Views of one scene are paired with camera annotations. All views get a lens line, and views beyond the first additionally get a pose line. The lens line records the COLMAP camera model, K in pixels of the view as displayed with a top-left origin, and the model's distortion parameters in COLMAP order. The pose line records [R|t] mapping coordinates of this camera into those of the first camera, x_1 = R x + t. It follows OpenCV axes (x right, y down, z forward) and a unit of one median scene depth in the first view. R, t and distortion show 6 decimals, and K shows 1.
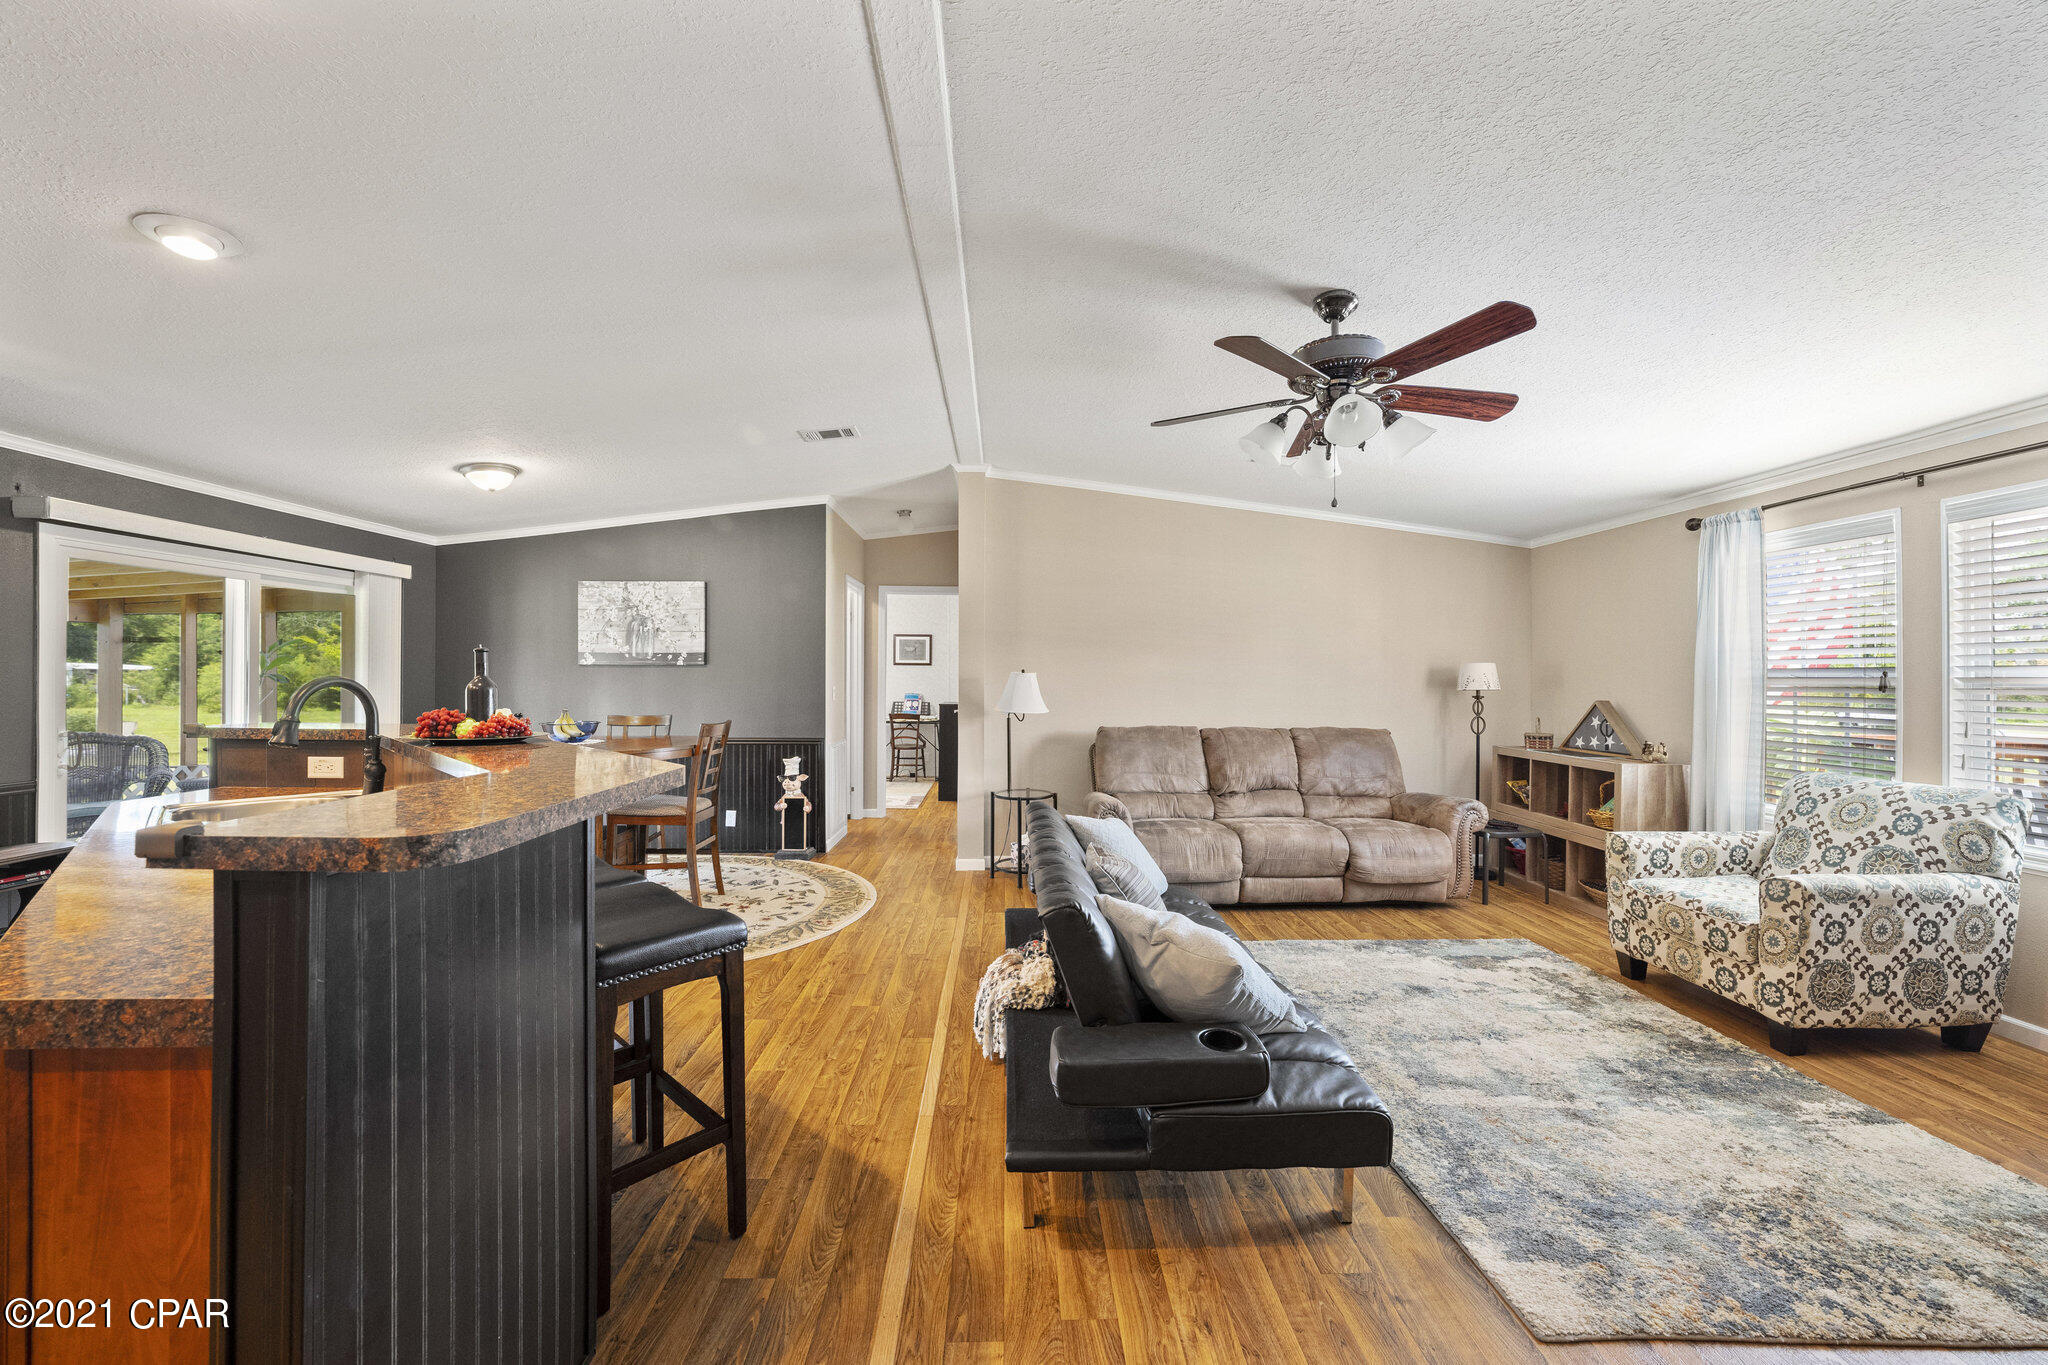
lens RADIAL K [[766.4, 0, 1026.7], [0, 766.4, 676.9], [0, 0, 1]] dist [-0.015872, 0.003337]
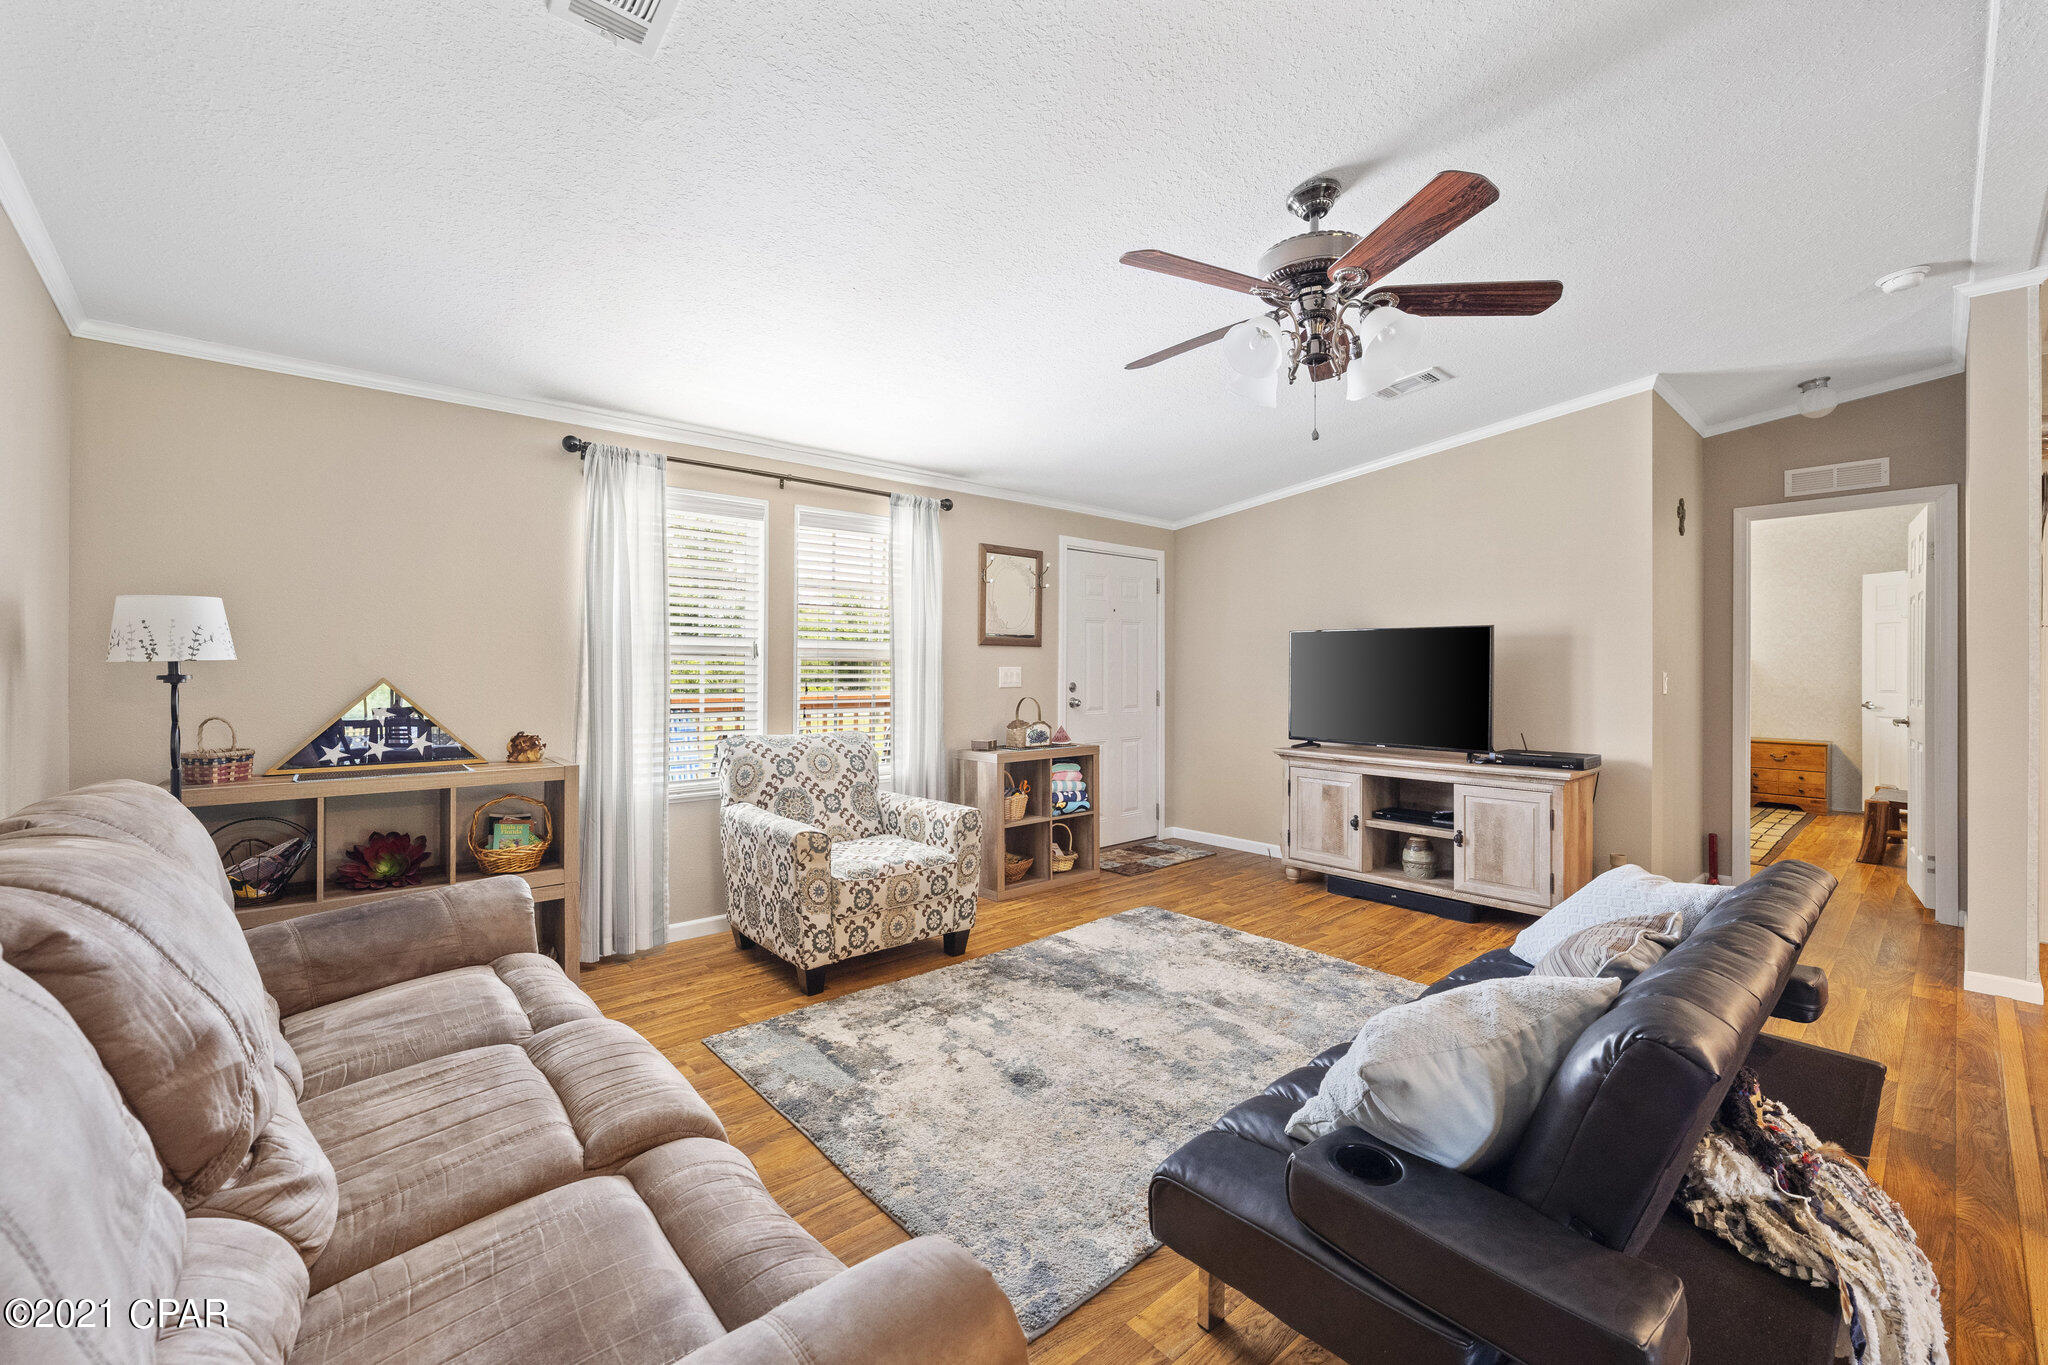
lens RADIAL K [[822.9, 0, 1021.4], [0, 822.9, 667.4], [0, 0, 1]] dist [-0.015783, 0.004067]
pose [[-0.633078, -0.009832, 0.774026, -0.059503], [-0.010867, 0.999934, 0.003813, 0.018841], [-0.774012, -0.005997, -0.633142, 1.233879]]
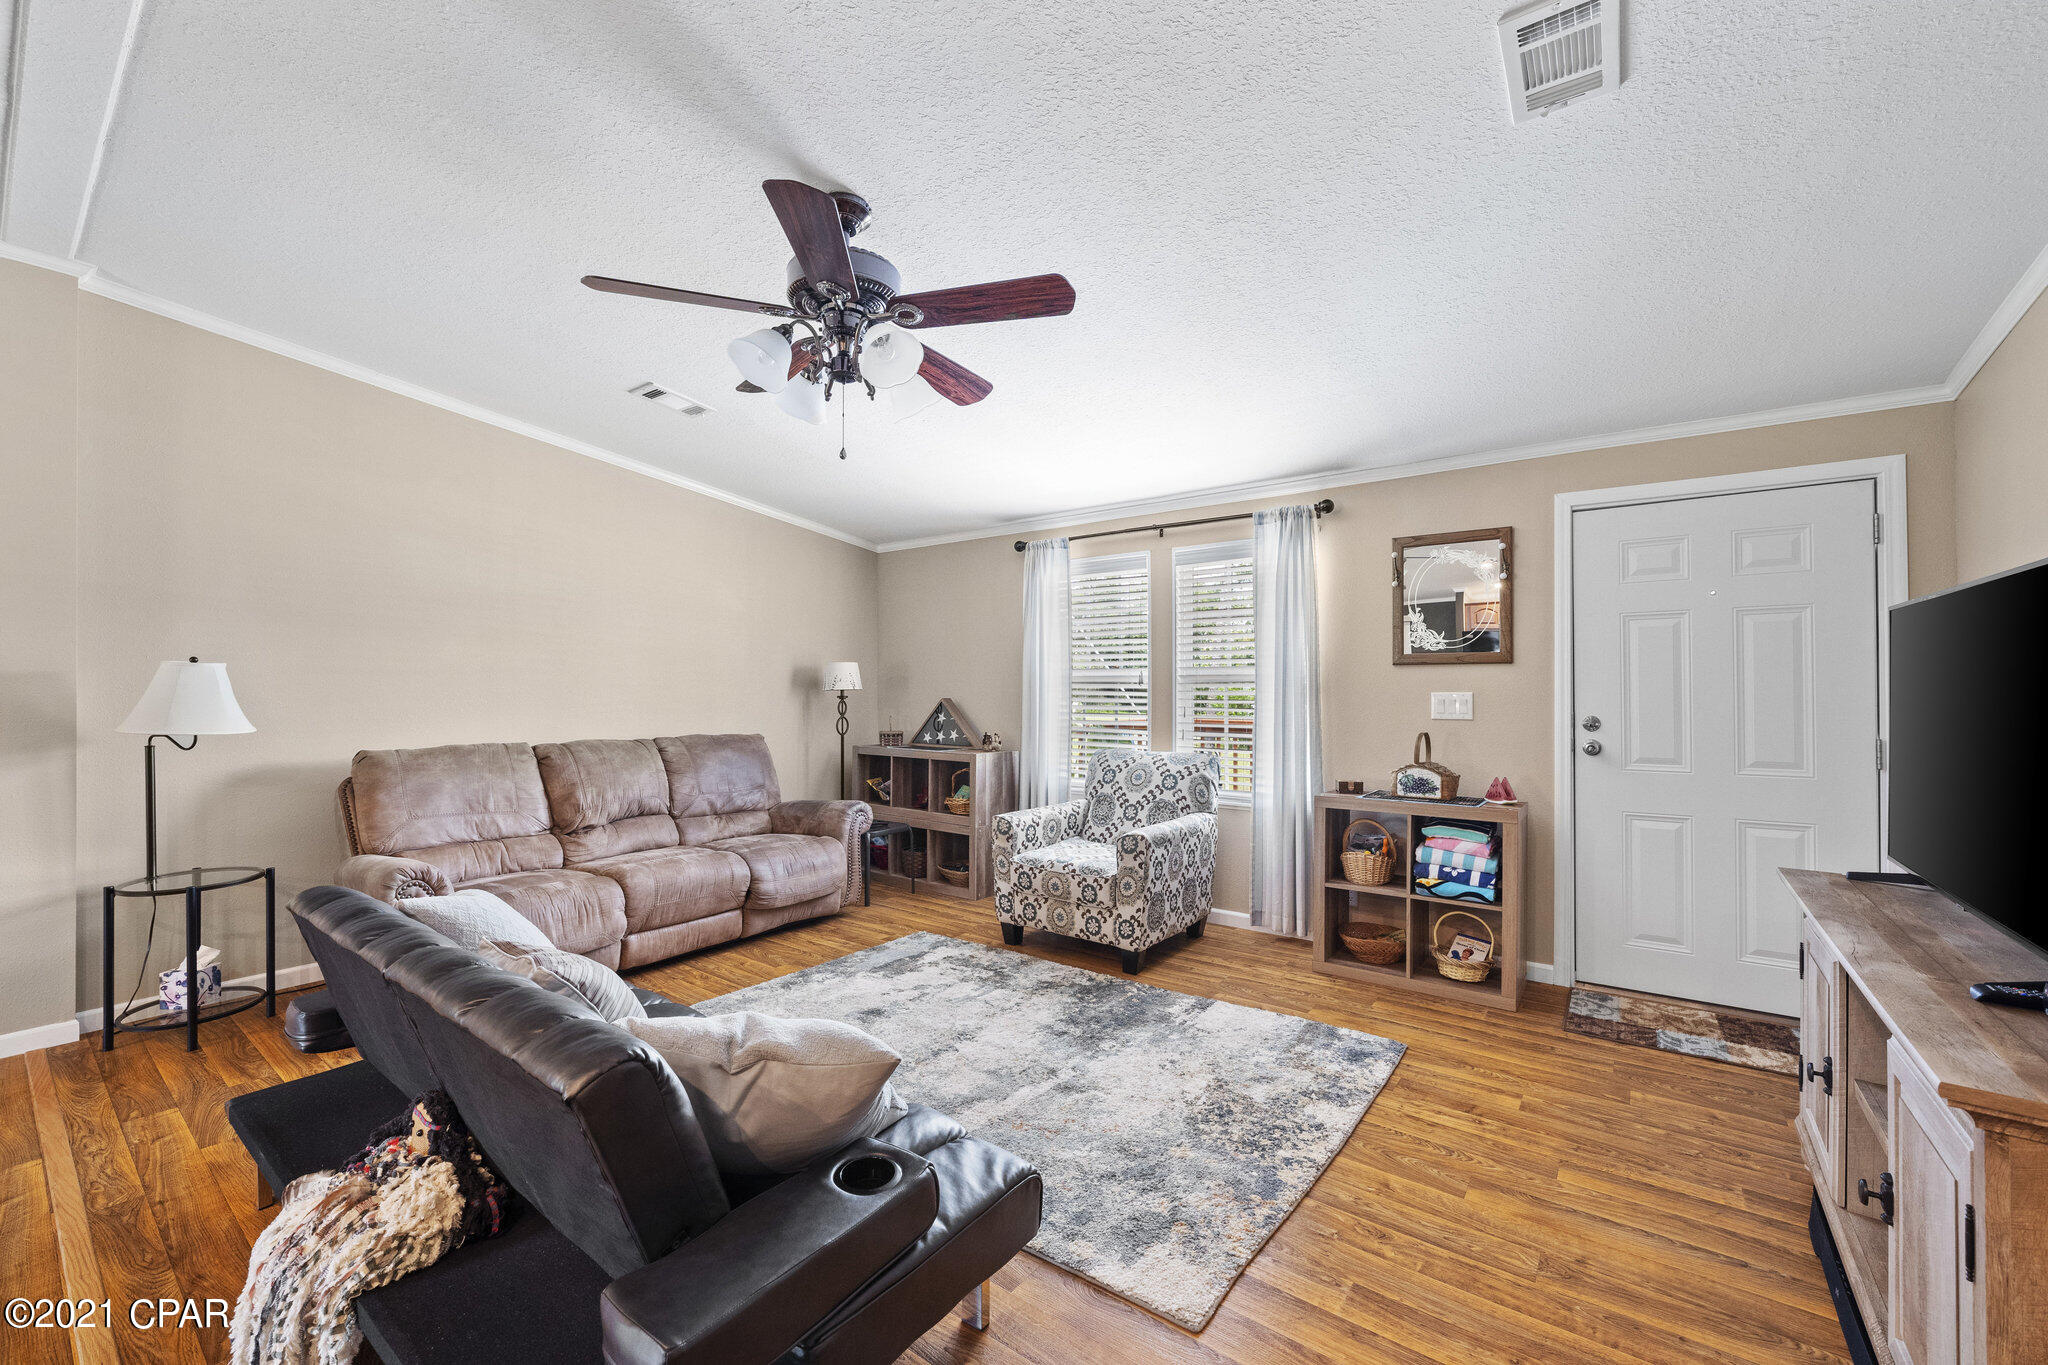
lens RADIAL K [[822.9, 0, 1034.9], [0, 822.9, 685.3], [0, 0, 1]] dist [-0.015783, 0.004067]
pose [[0.623605, -0.001162, 0.781738, -0.108661], [0.000362, 0.999999, 0.001198, 0.013872], [-0.781739, -0.000464, 0.623605, 0.195314]]
